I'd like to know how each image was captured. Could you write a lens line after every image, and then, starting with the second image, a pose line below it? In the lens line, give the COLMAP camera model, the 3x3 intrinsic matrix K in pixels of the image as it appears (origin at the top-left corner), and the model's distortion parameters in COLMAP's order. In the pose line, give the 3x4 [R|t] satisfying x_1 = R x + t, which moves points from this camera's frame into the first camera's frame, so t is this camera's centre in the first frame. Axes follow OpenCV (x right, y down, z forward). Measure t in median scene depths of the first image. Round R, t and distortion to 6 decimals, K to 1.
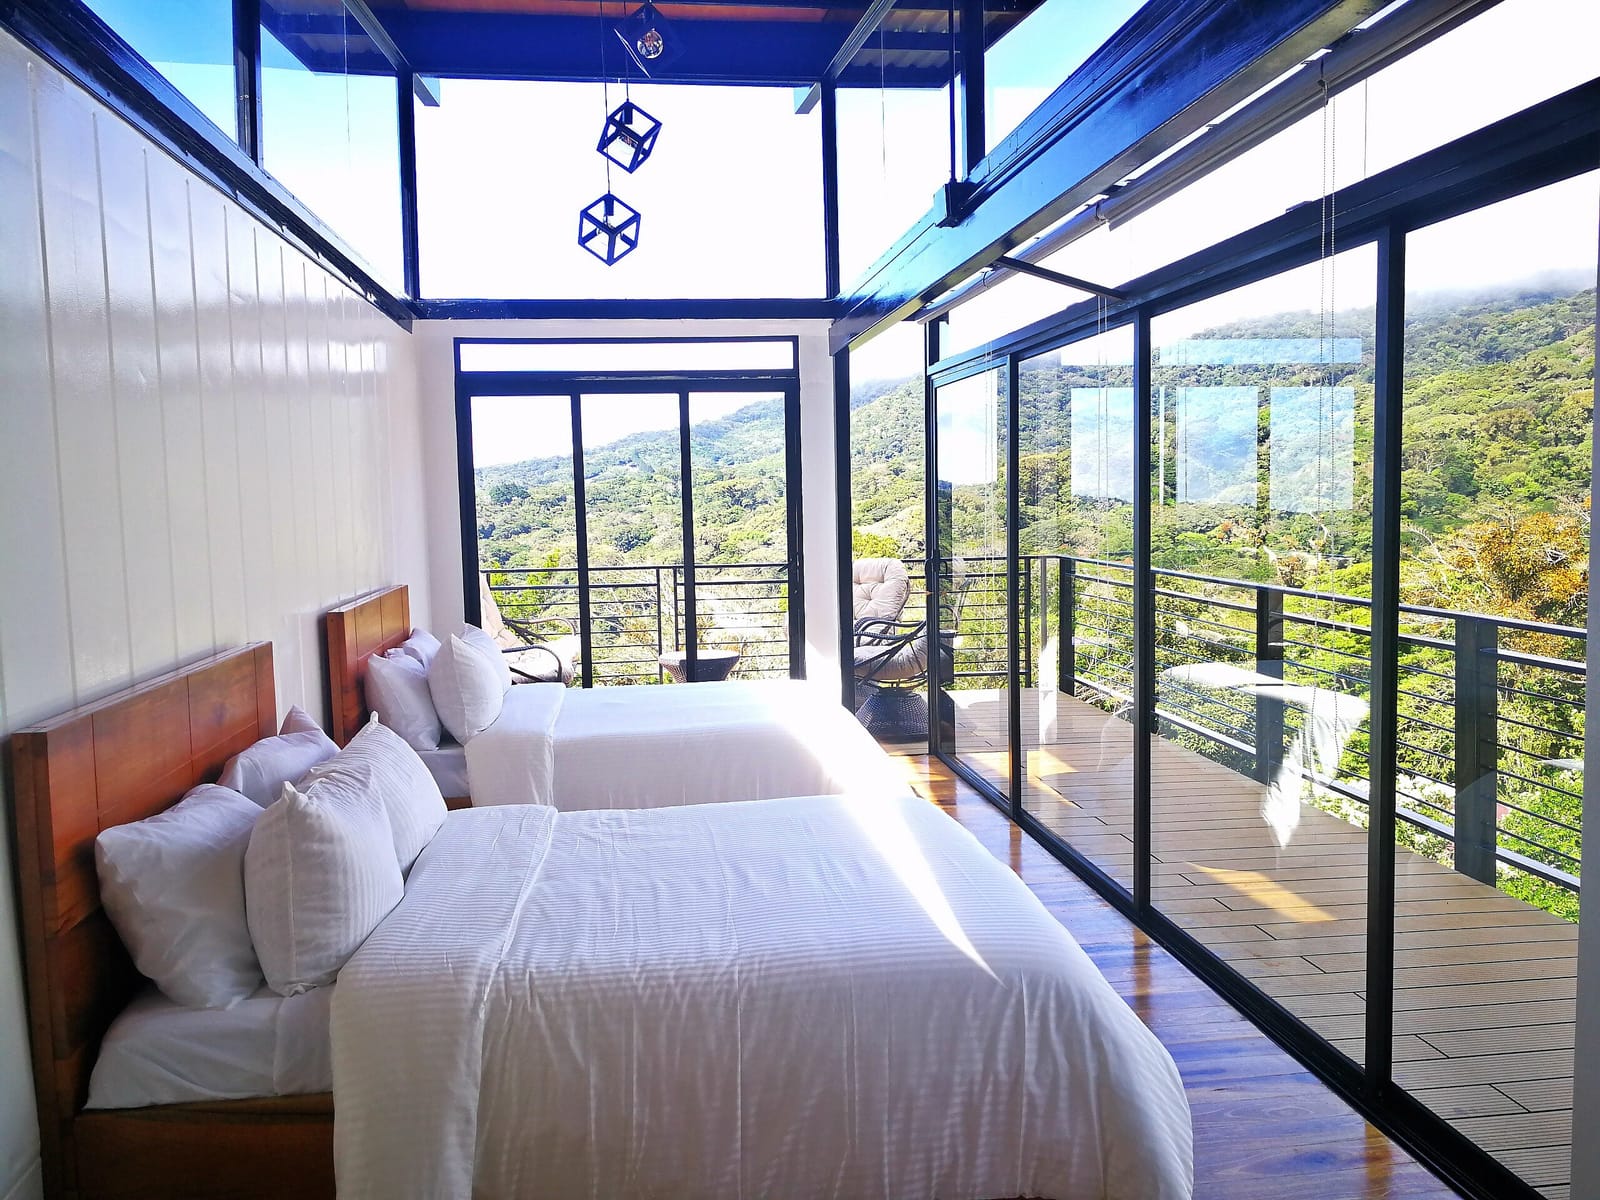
lens RADIAL K [[1292.3, 0, 799.0], [0, 1292.3, 603.9], [0, 0, 1]] dist [0.024318, -0.035910]
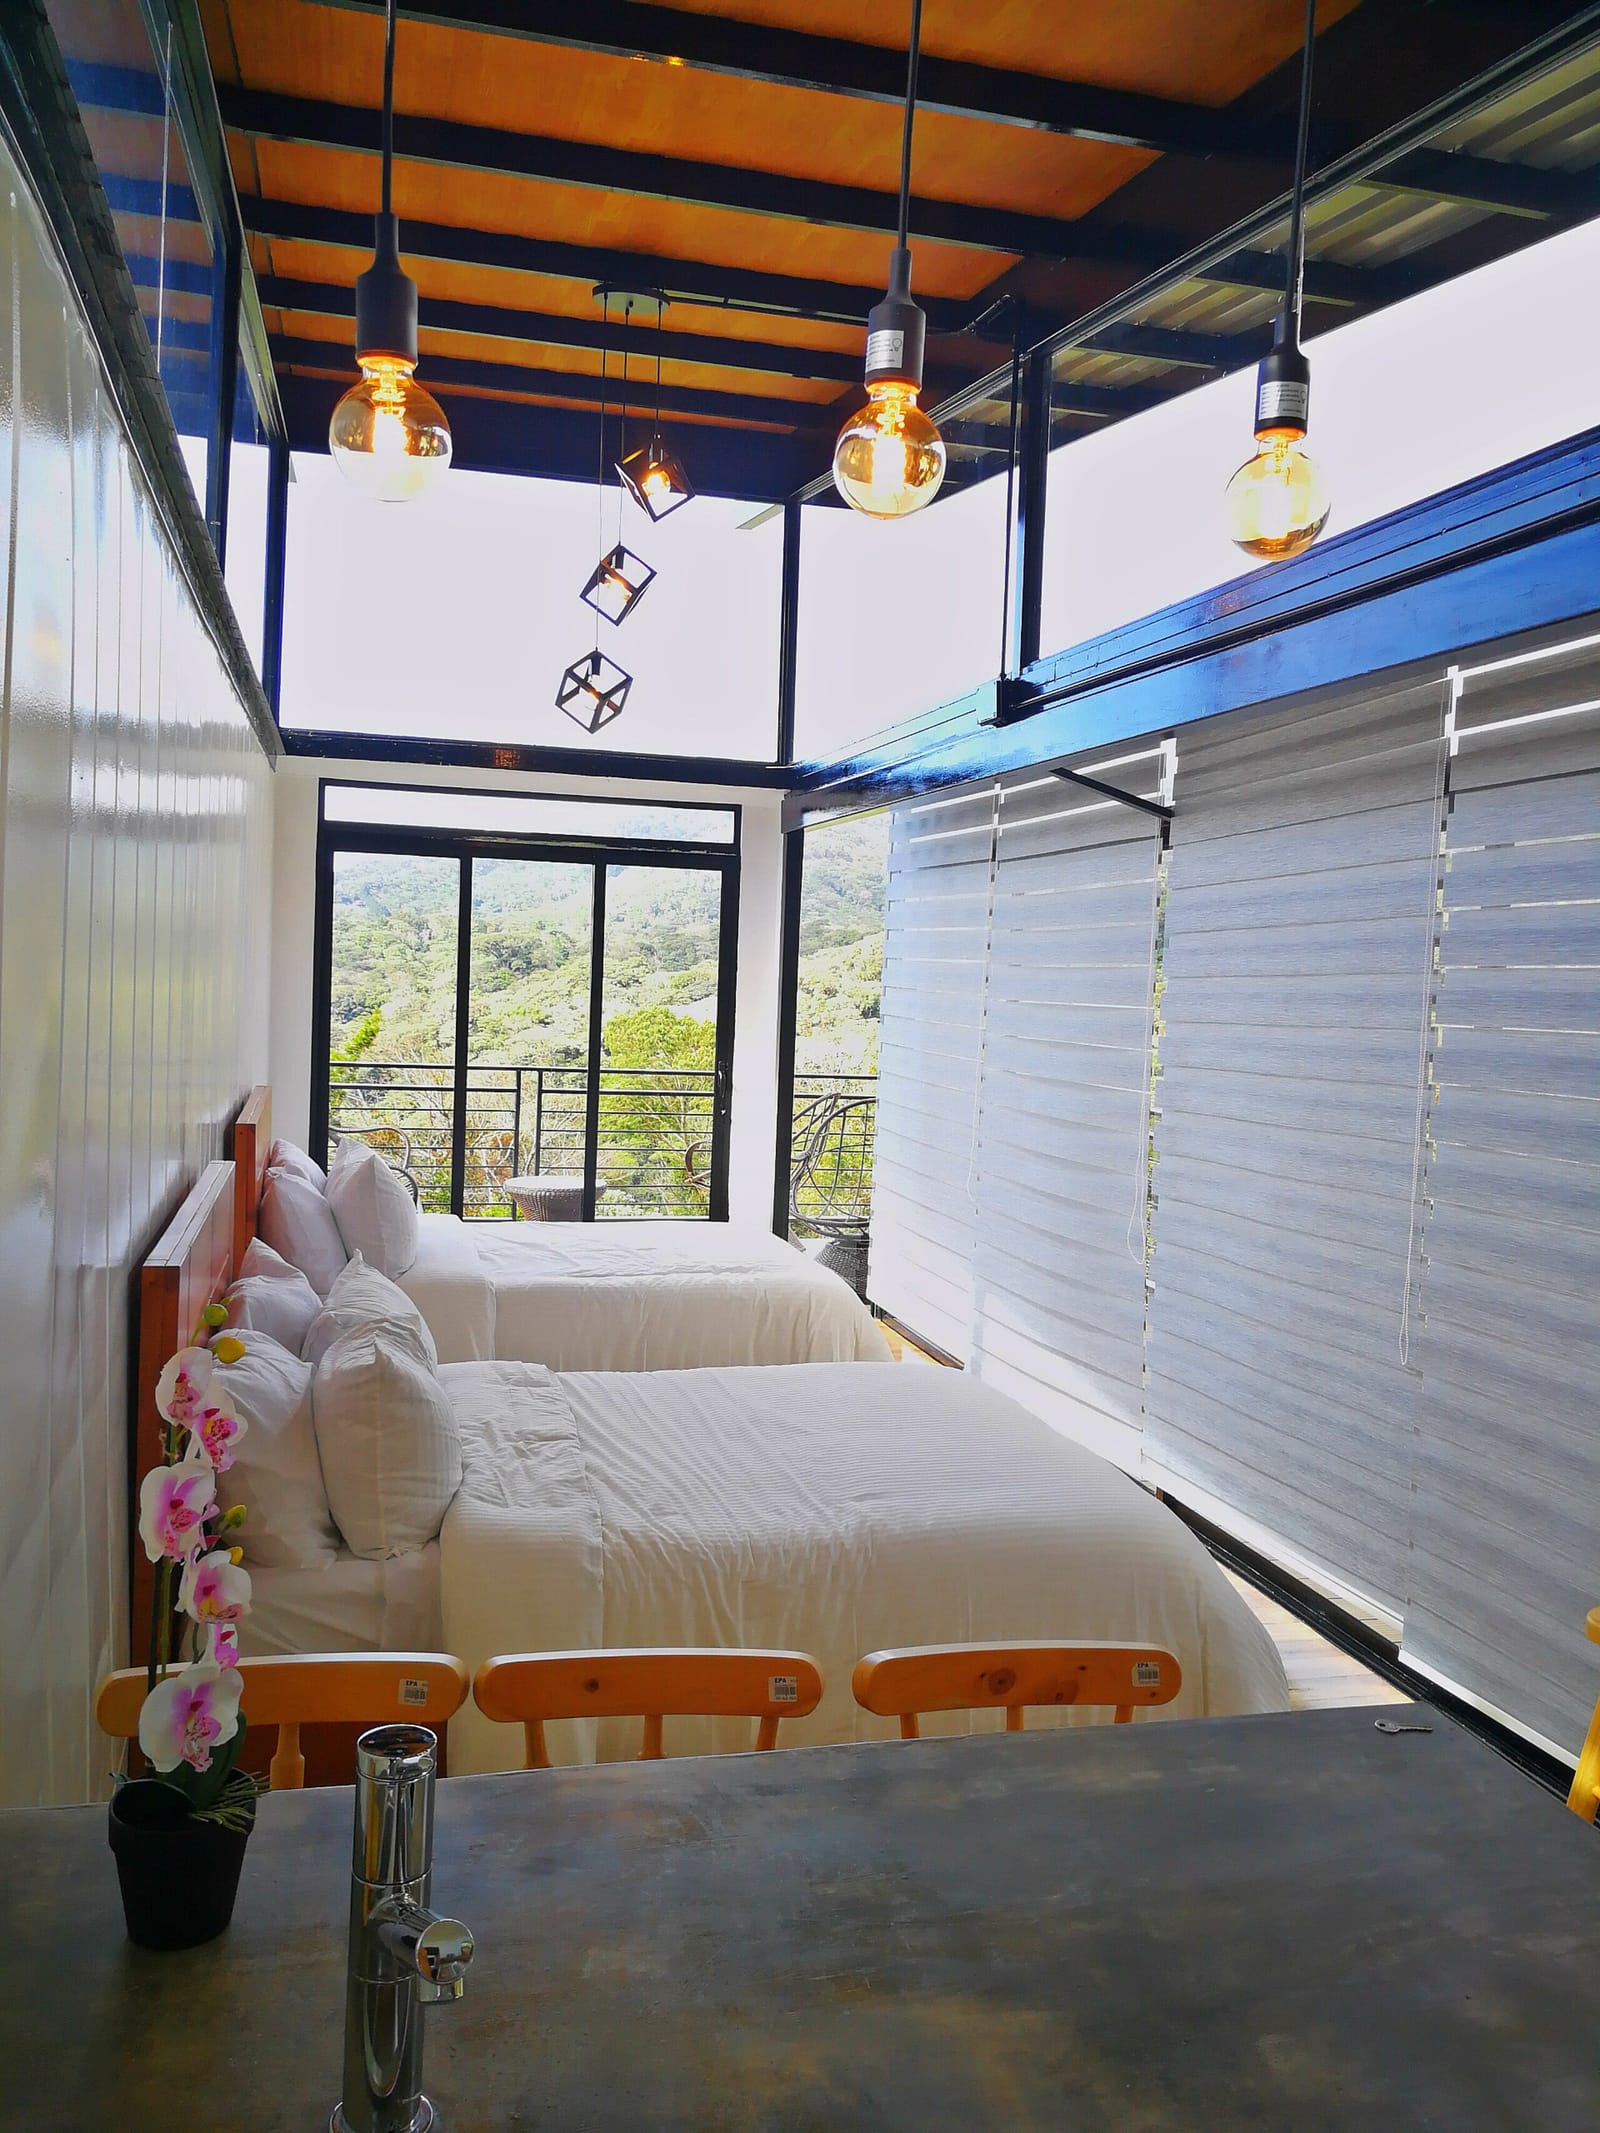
lens RADIAL K [[1722.8, 0, 788.0], [0, 1722.8, 1068.9], [0, 0, 1]] dist [0.024318, -0.035910]
pose [[0.991402, 0.053402, 0.119461, -0.094731], [-0.050550, 0.998362, -0.026785, -0.010779], [-0.120696, 0.020516, 0.992478, -0.095401]]
